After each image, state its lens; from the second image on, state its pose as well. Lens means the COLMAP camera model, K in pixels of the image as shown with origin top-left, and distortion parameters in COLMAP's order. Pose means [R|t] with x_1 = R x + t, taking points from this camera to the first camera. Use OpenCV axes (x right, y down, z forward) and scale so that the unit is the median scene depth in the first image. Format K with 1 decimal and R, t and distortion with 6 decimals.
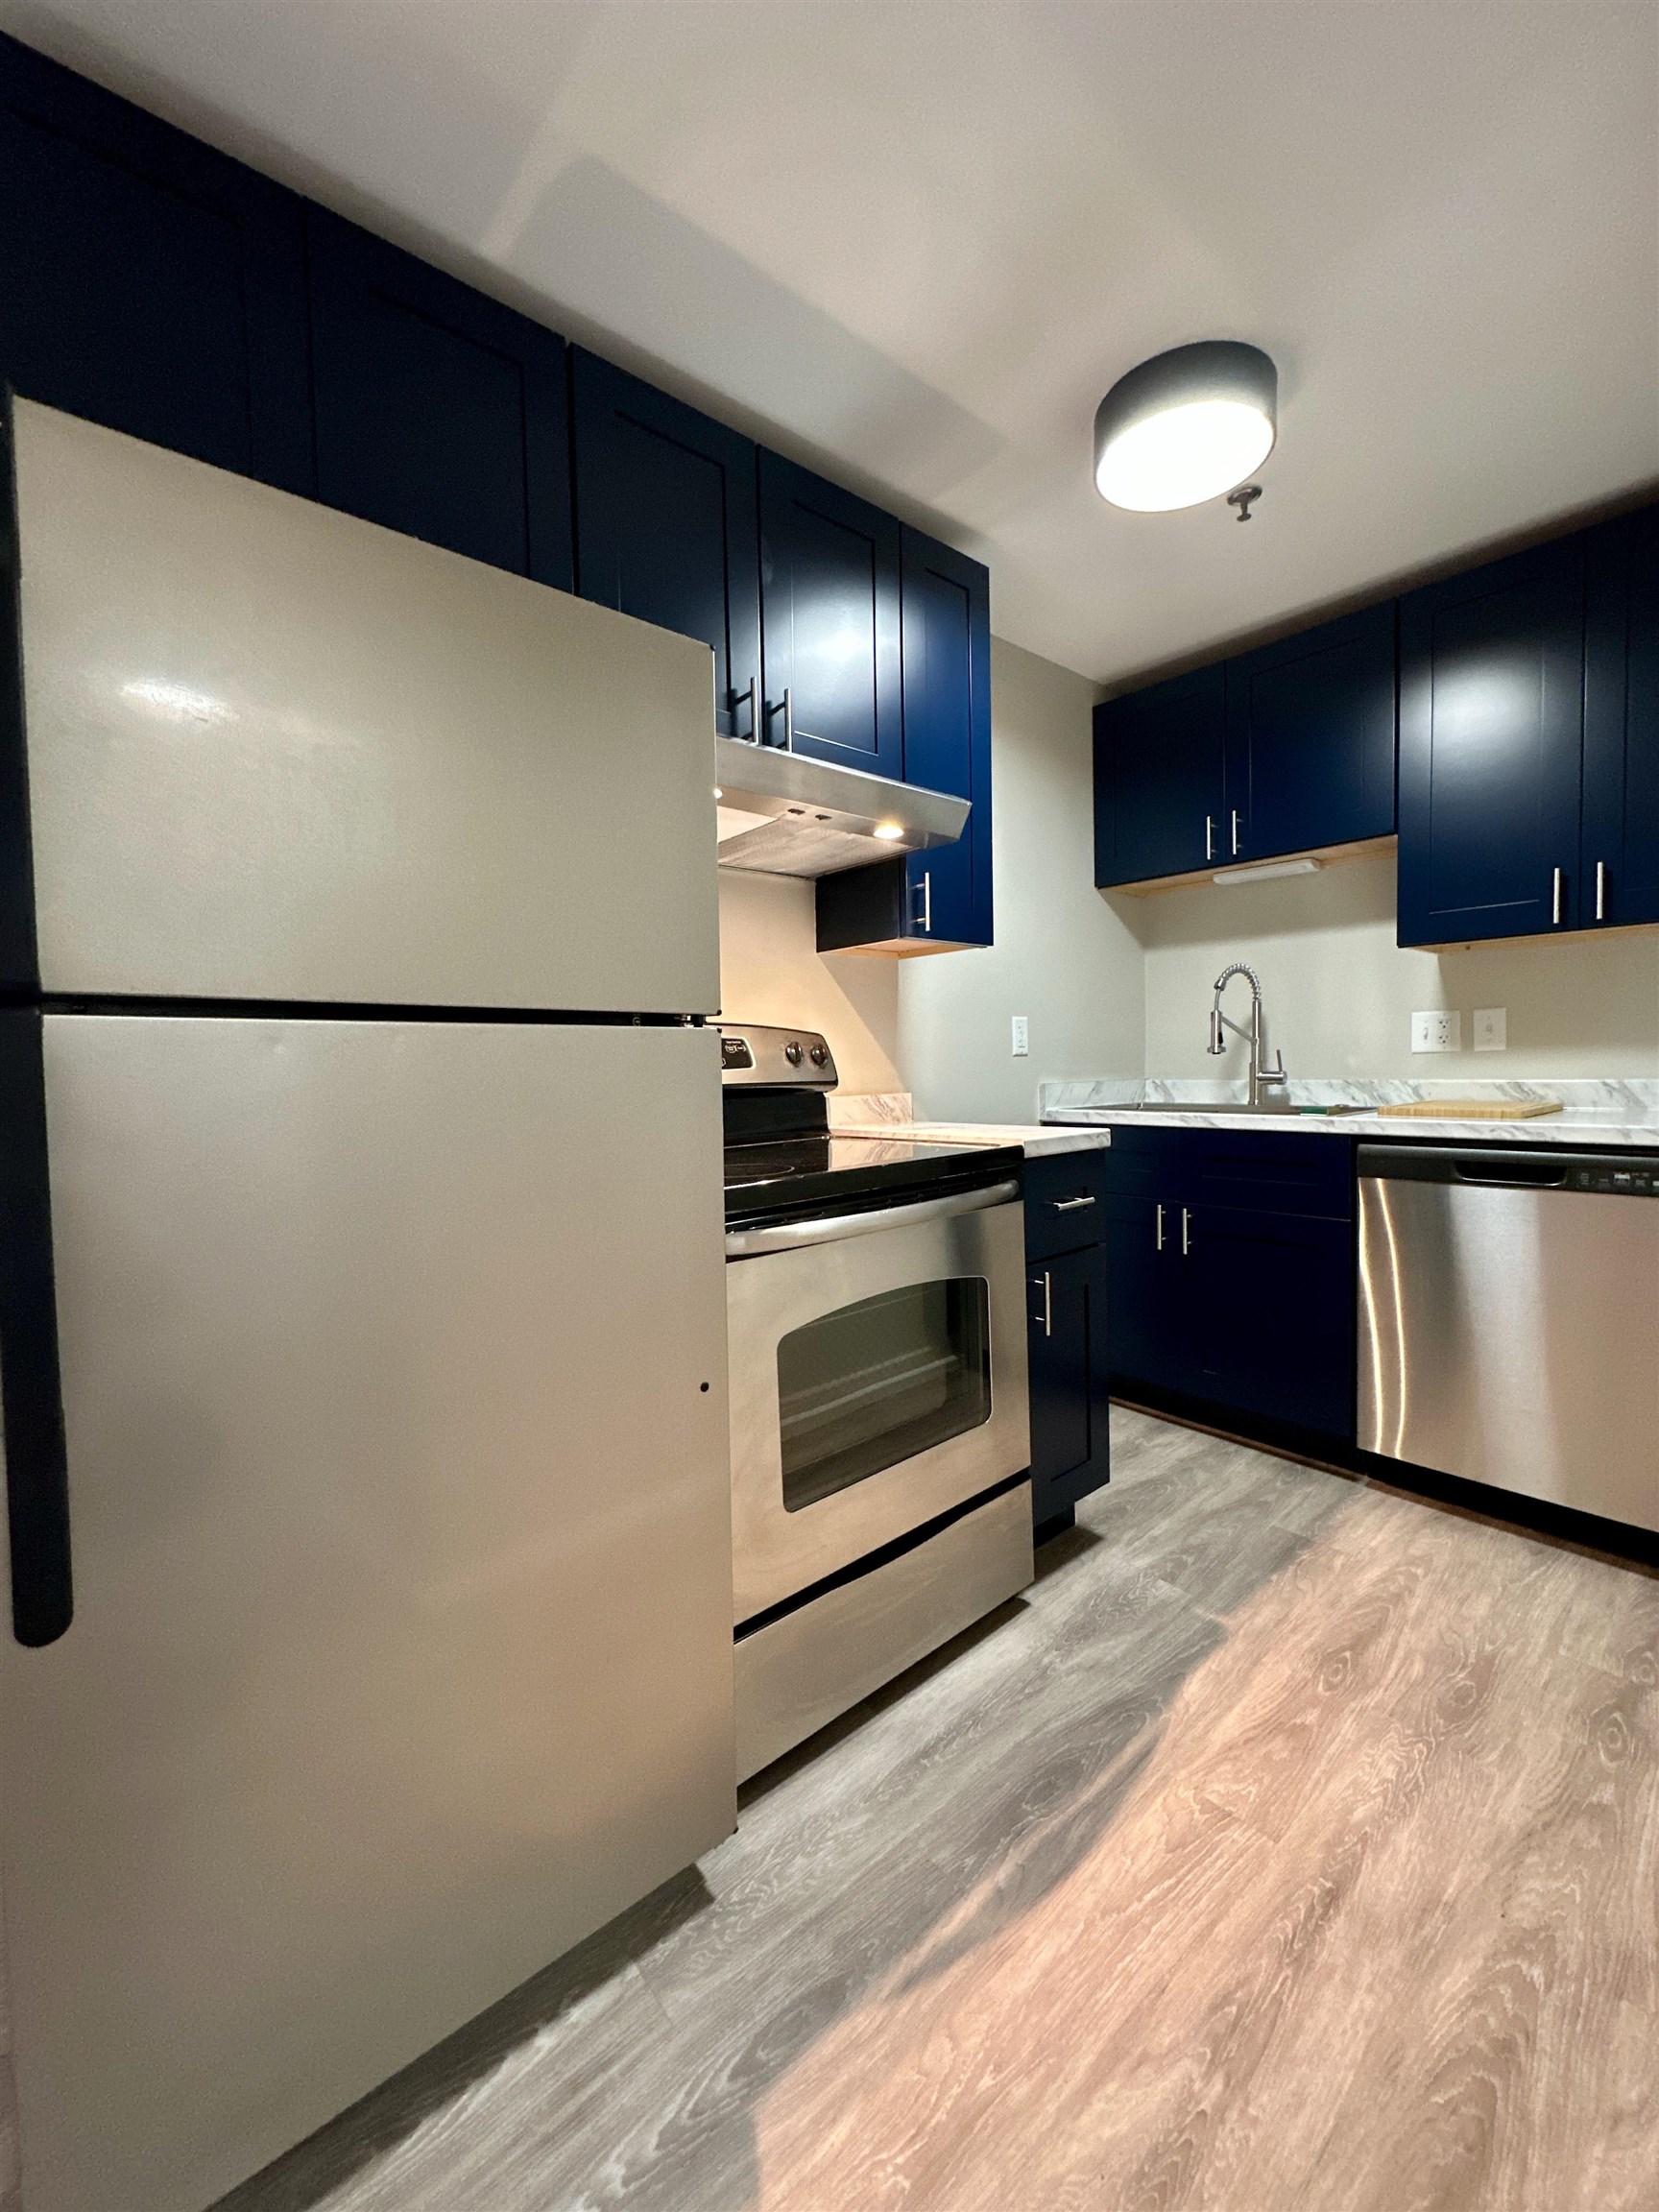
lens RADIAL K [[883.5, 0, 830.3], [0, 883.5, 1102.5], [0, 0, 1]] dist [-0.007044, 0.002251]
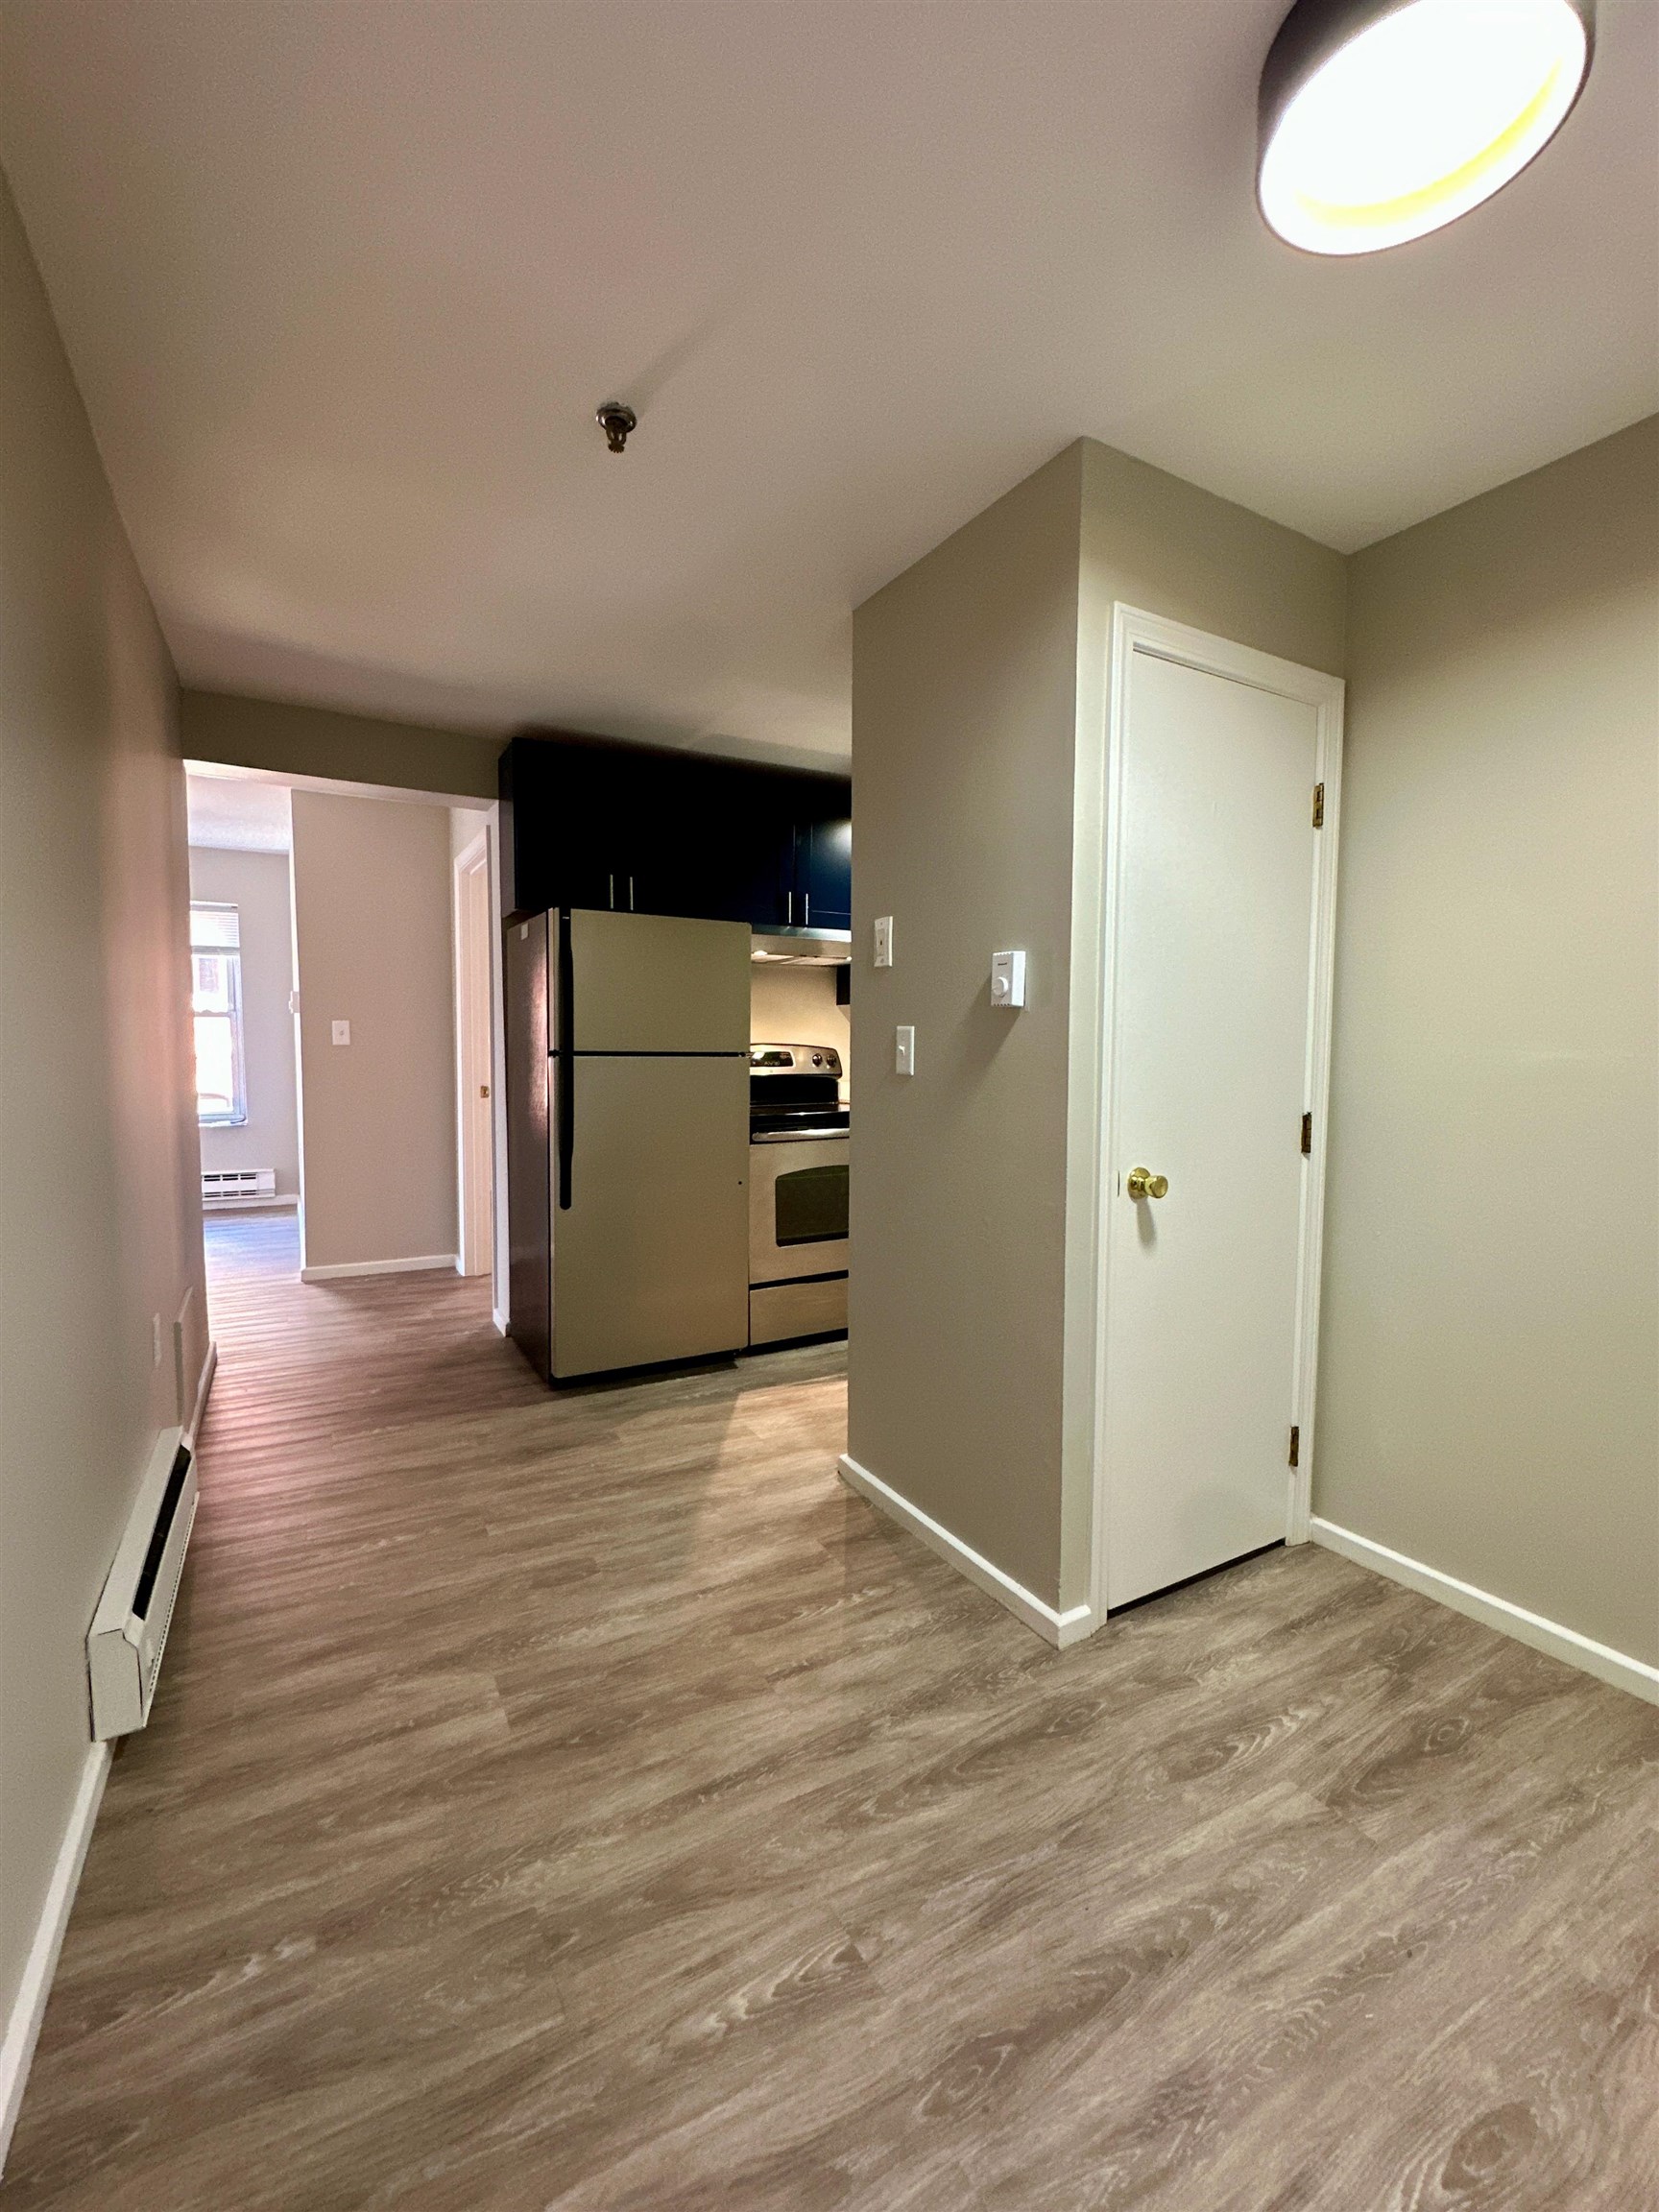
lens RADIAL K [[958.9, 0, 829.5], [0, 958.9, 1106.0], [0, 0, 1]] dist [-0.001768, -0.000588]
pose [[0.981356, 0.044099, -0.187072, 0.450166], [-0.039101, 0.998775, 0.030329, -0.020457], [0.188180, -0.022449, 0.981878, -1.258290]]
